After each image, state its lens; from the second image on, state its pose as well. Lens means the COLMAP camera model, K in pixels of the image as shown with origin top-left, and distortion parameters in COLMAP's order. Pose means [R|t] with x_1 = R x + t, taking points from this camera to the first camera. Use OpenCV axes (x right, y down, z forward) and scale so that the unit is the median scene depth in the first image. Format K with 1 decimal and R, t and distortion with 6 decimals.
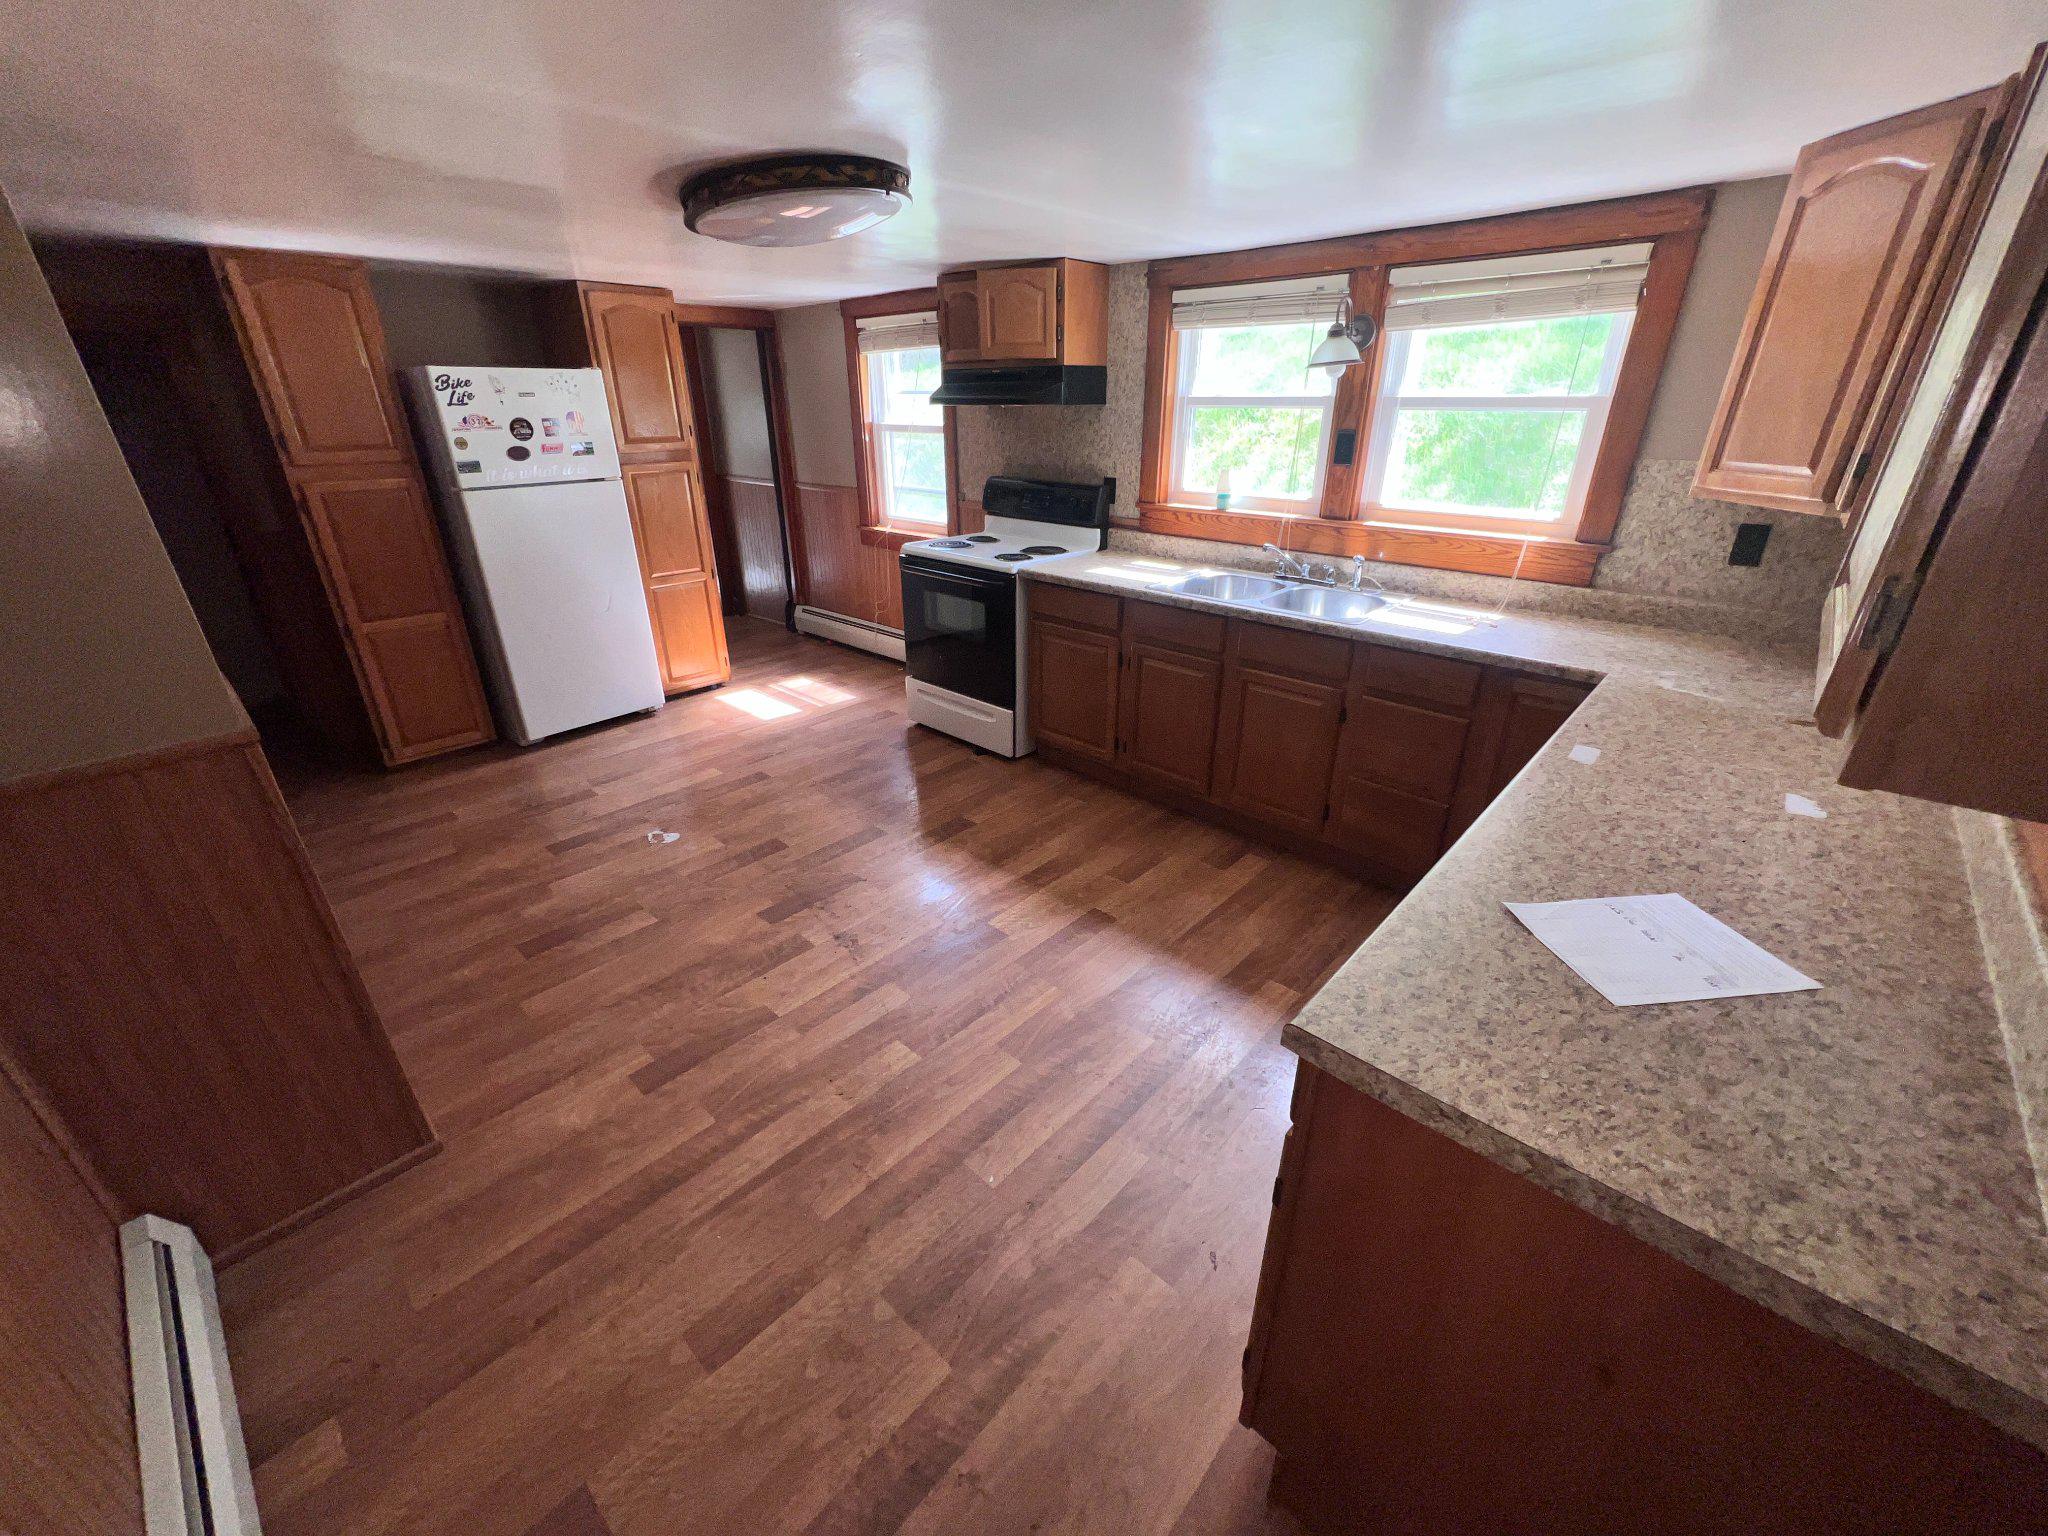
lens RADIAL K [[815.2, 0, 1030.0], [0, 815.2, 771.3], [0, 0, 1]] dist [-0.001643, -0.000172]
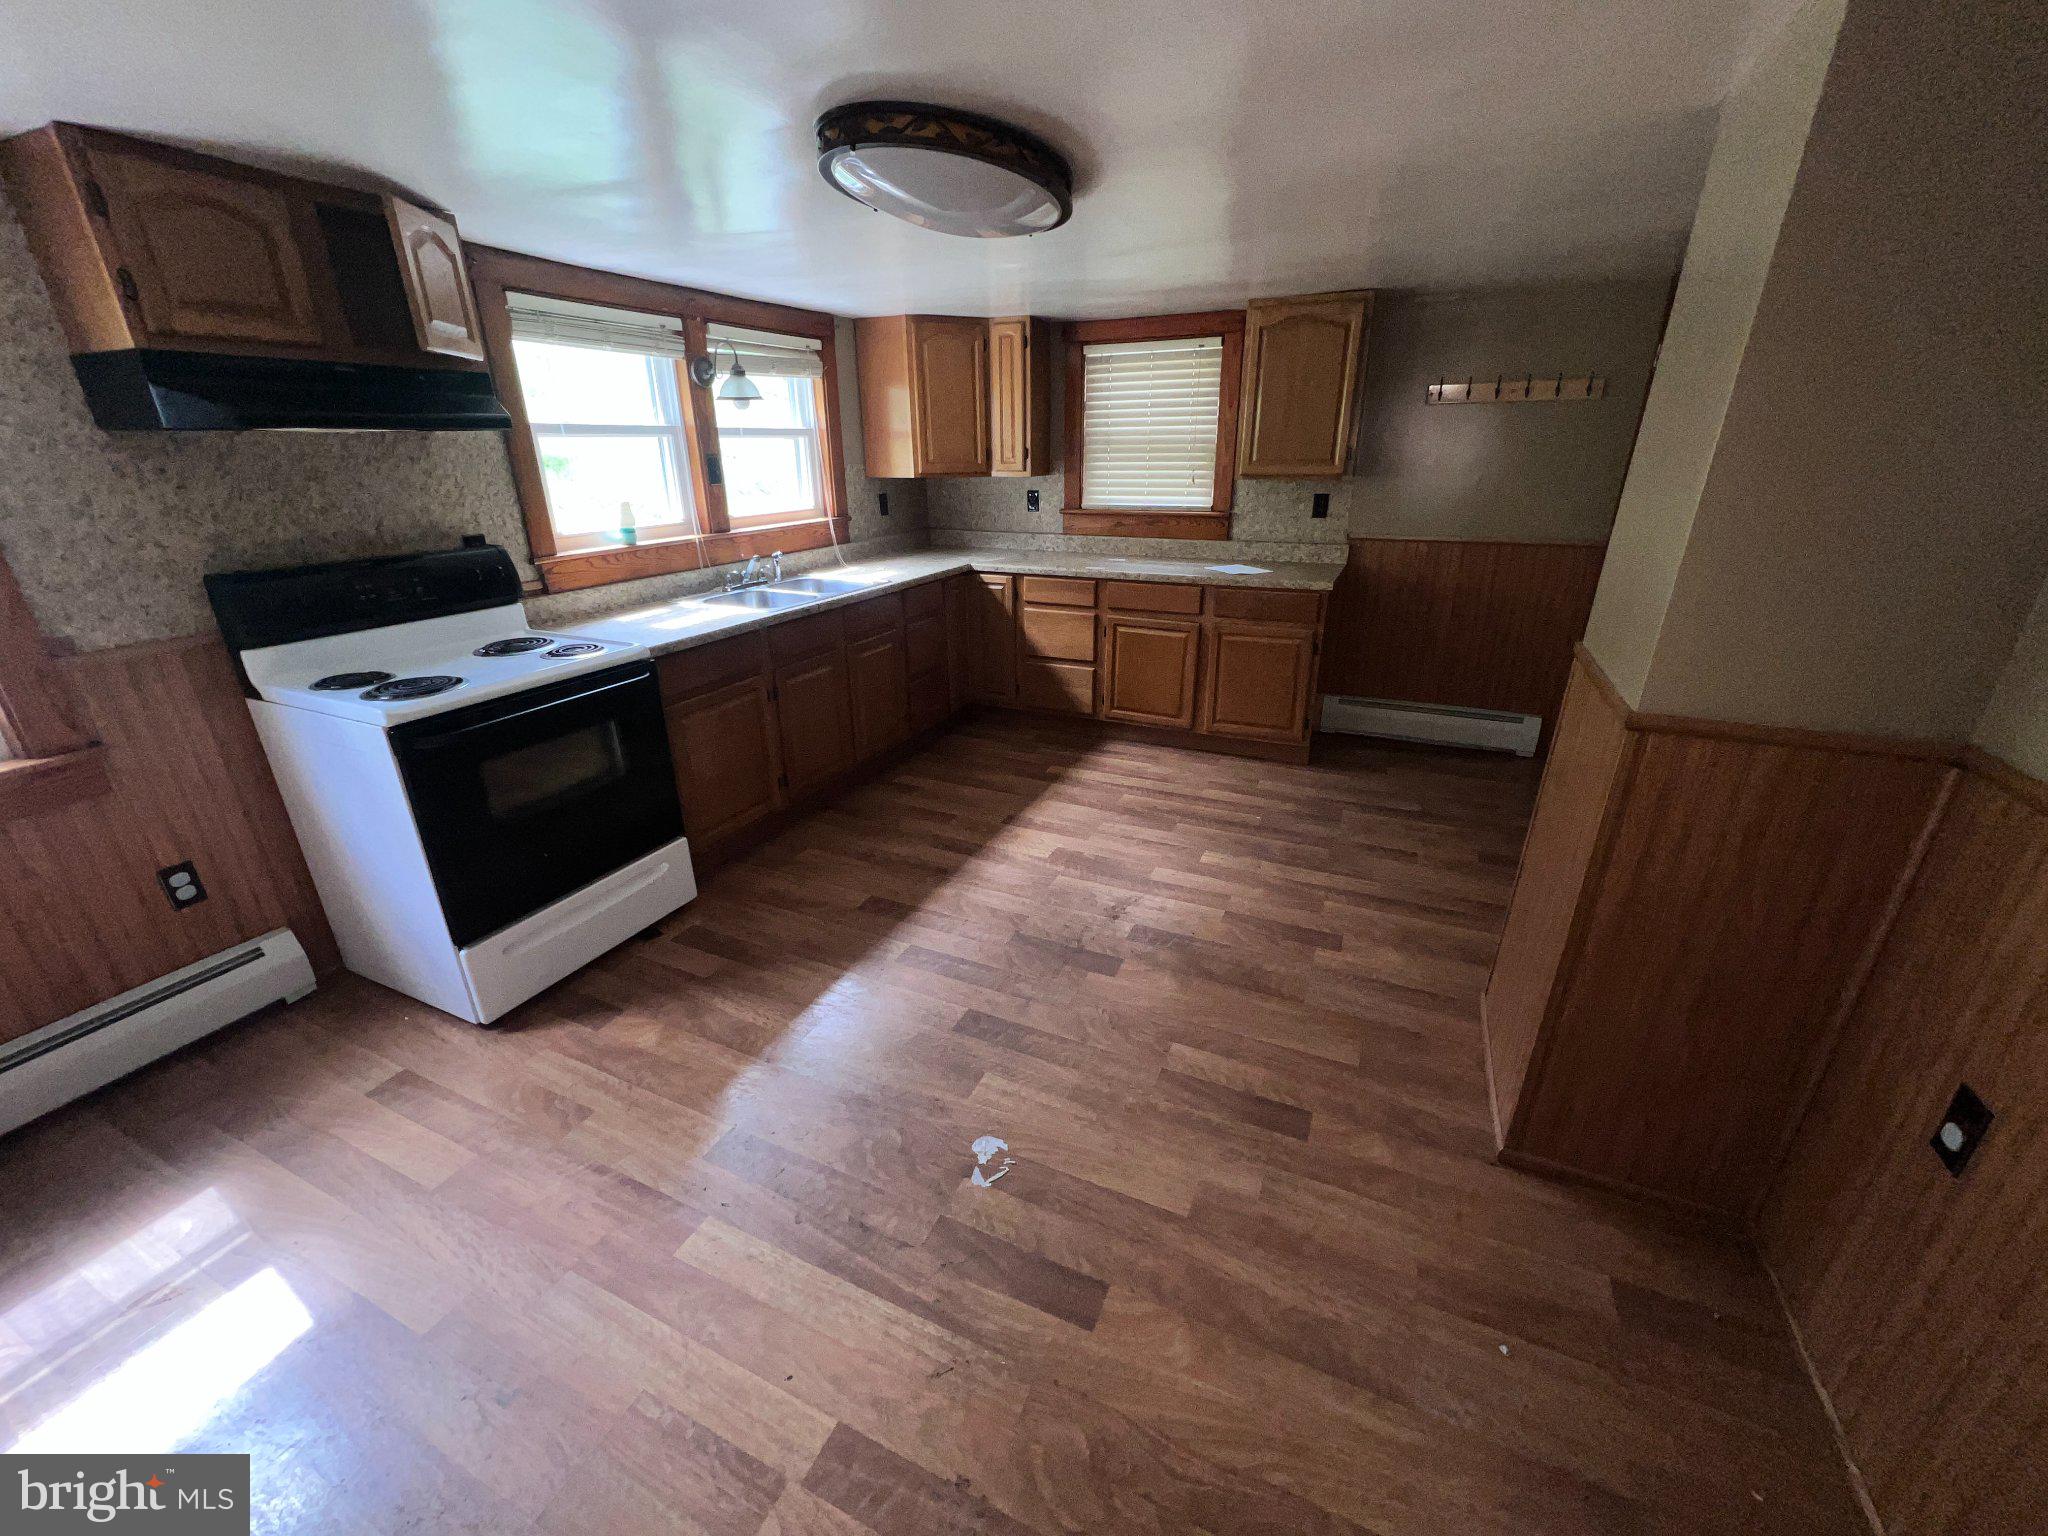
lens RADIAL K [[815.2, 0, 1029.0], [0, 815.2, 768.1], [0, 0, 1]] dist [-0.001643, -0.000172]
pose [[-0.306807, -0.343771, 0.887520, -0.853047], [0.408733, 0.794538, 0.449051, -0.371479], [-0.859539, 0.500530, -0.103260, 0.885347]]
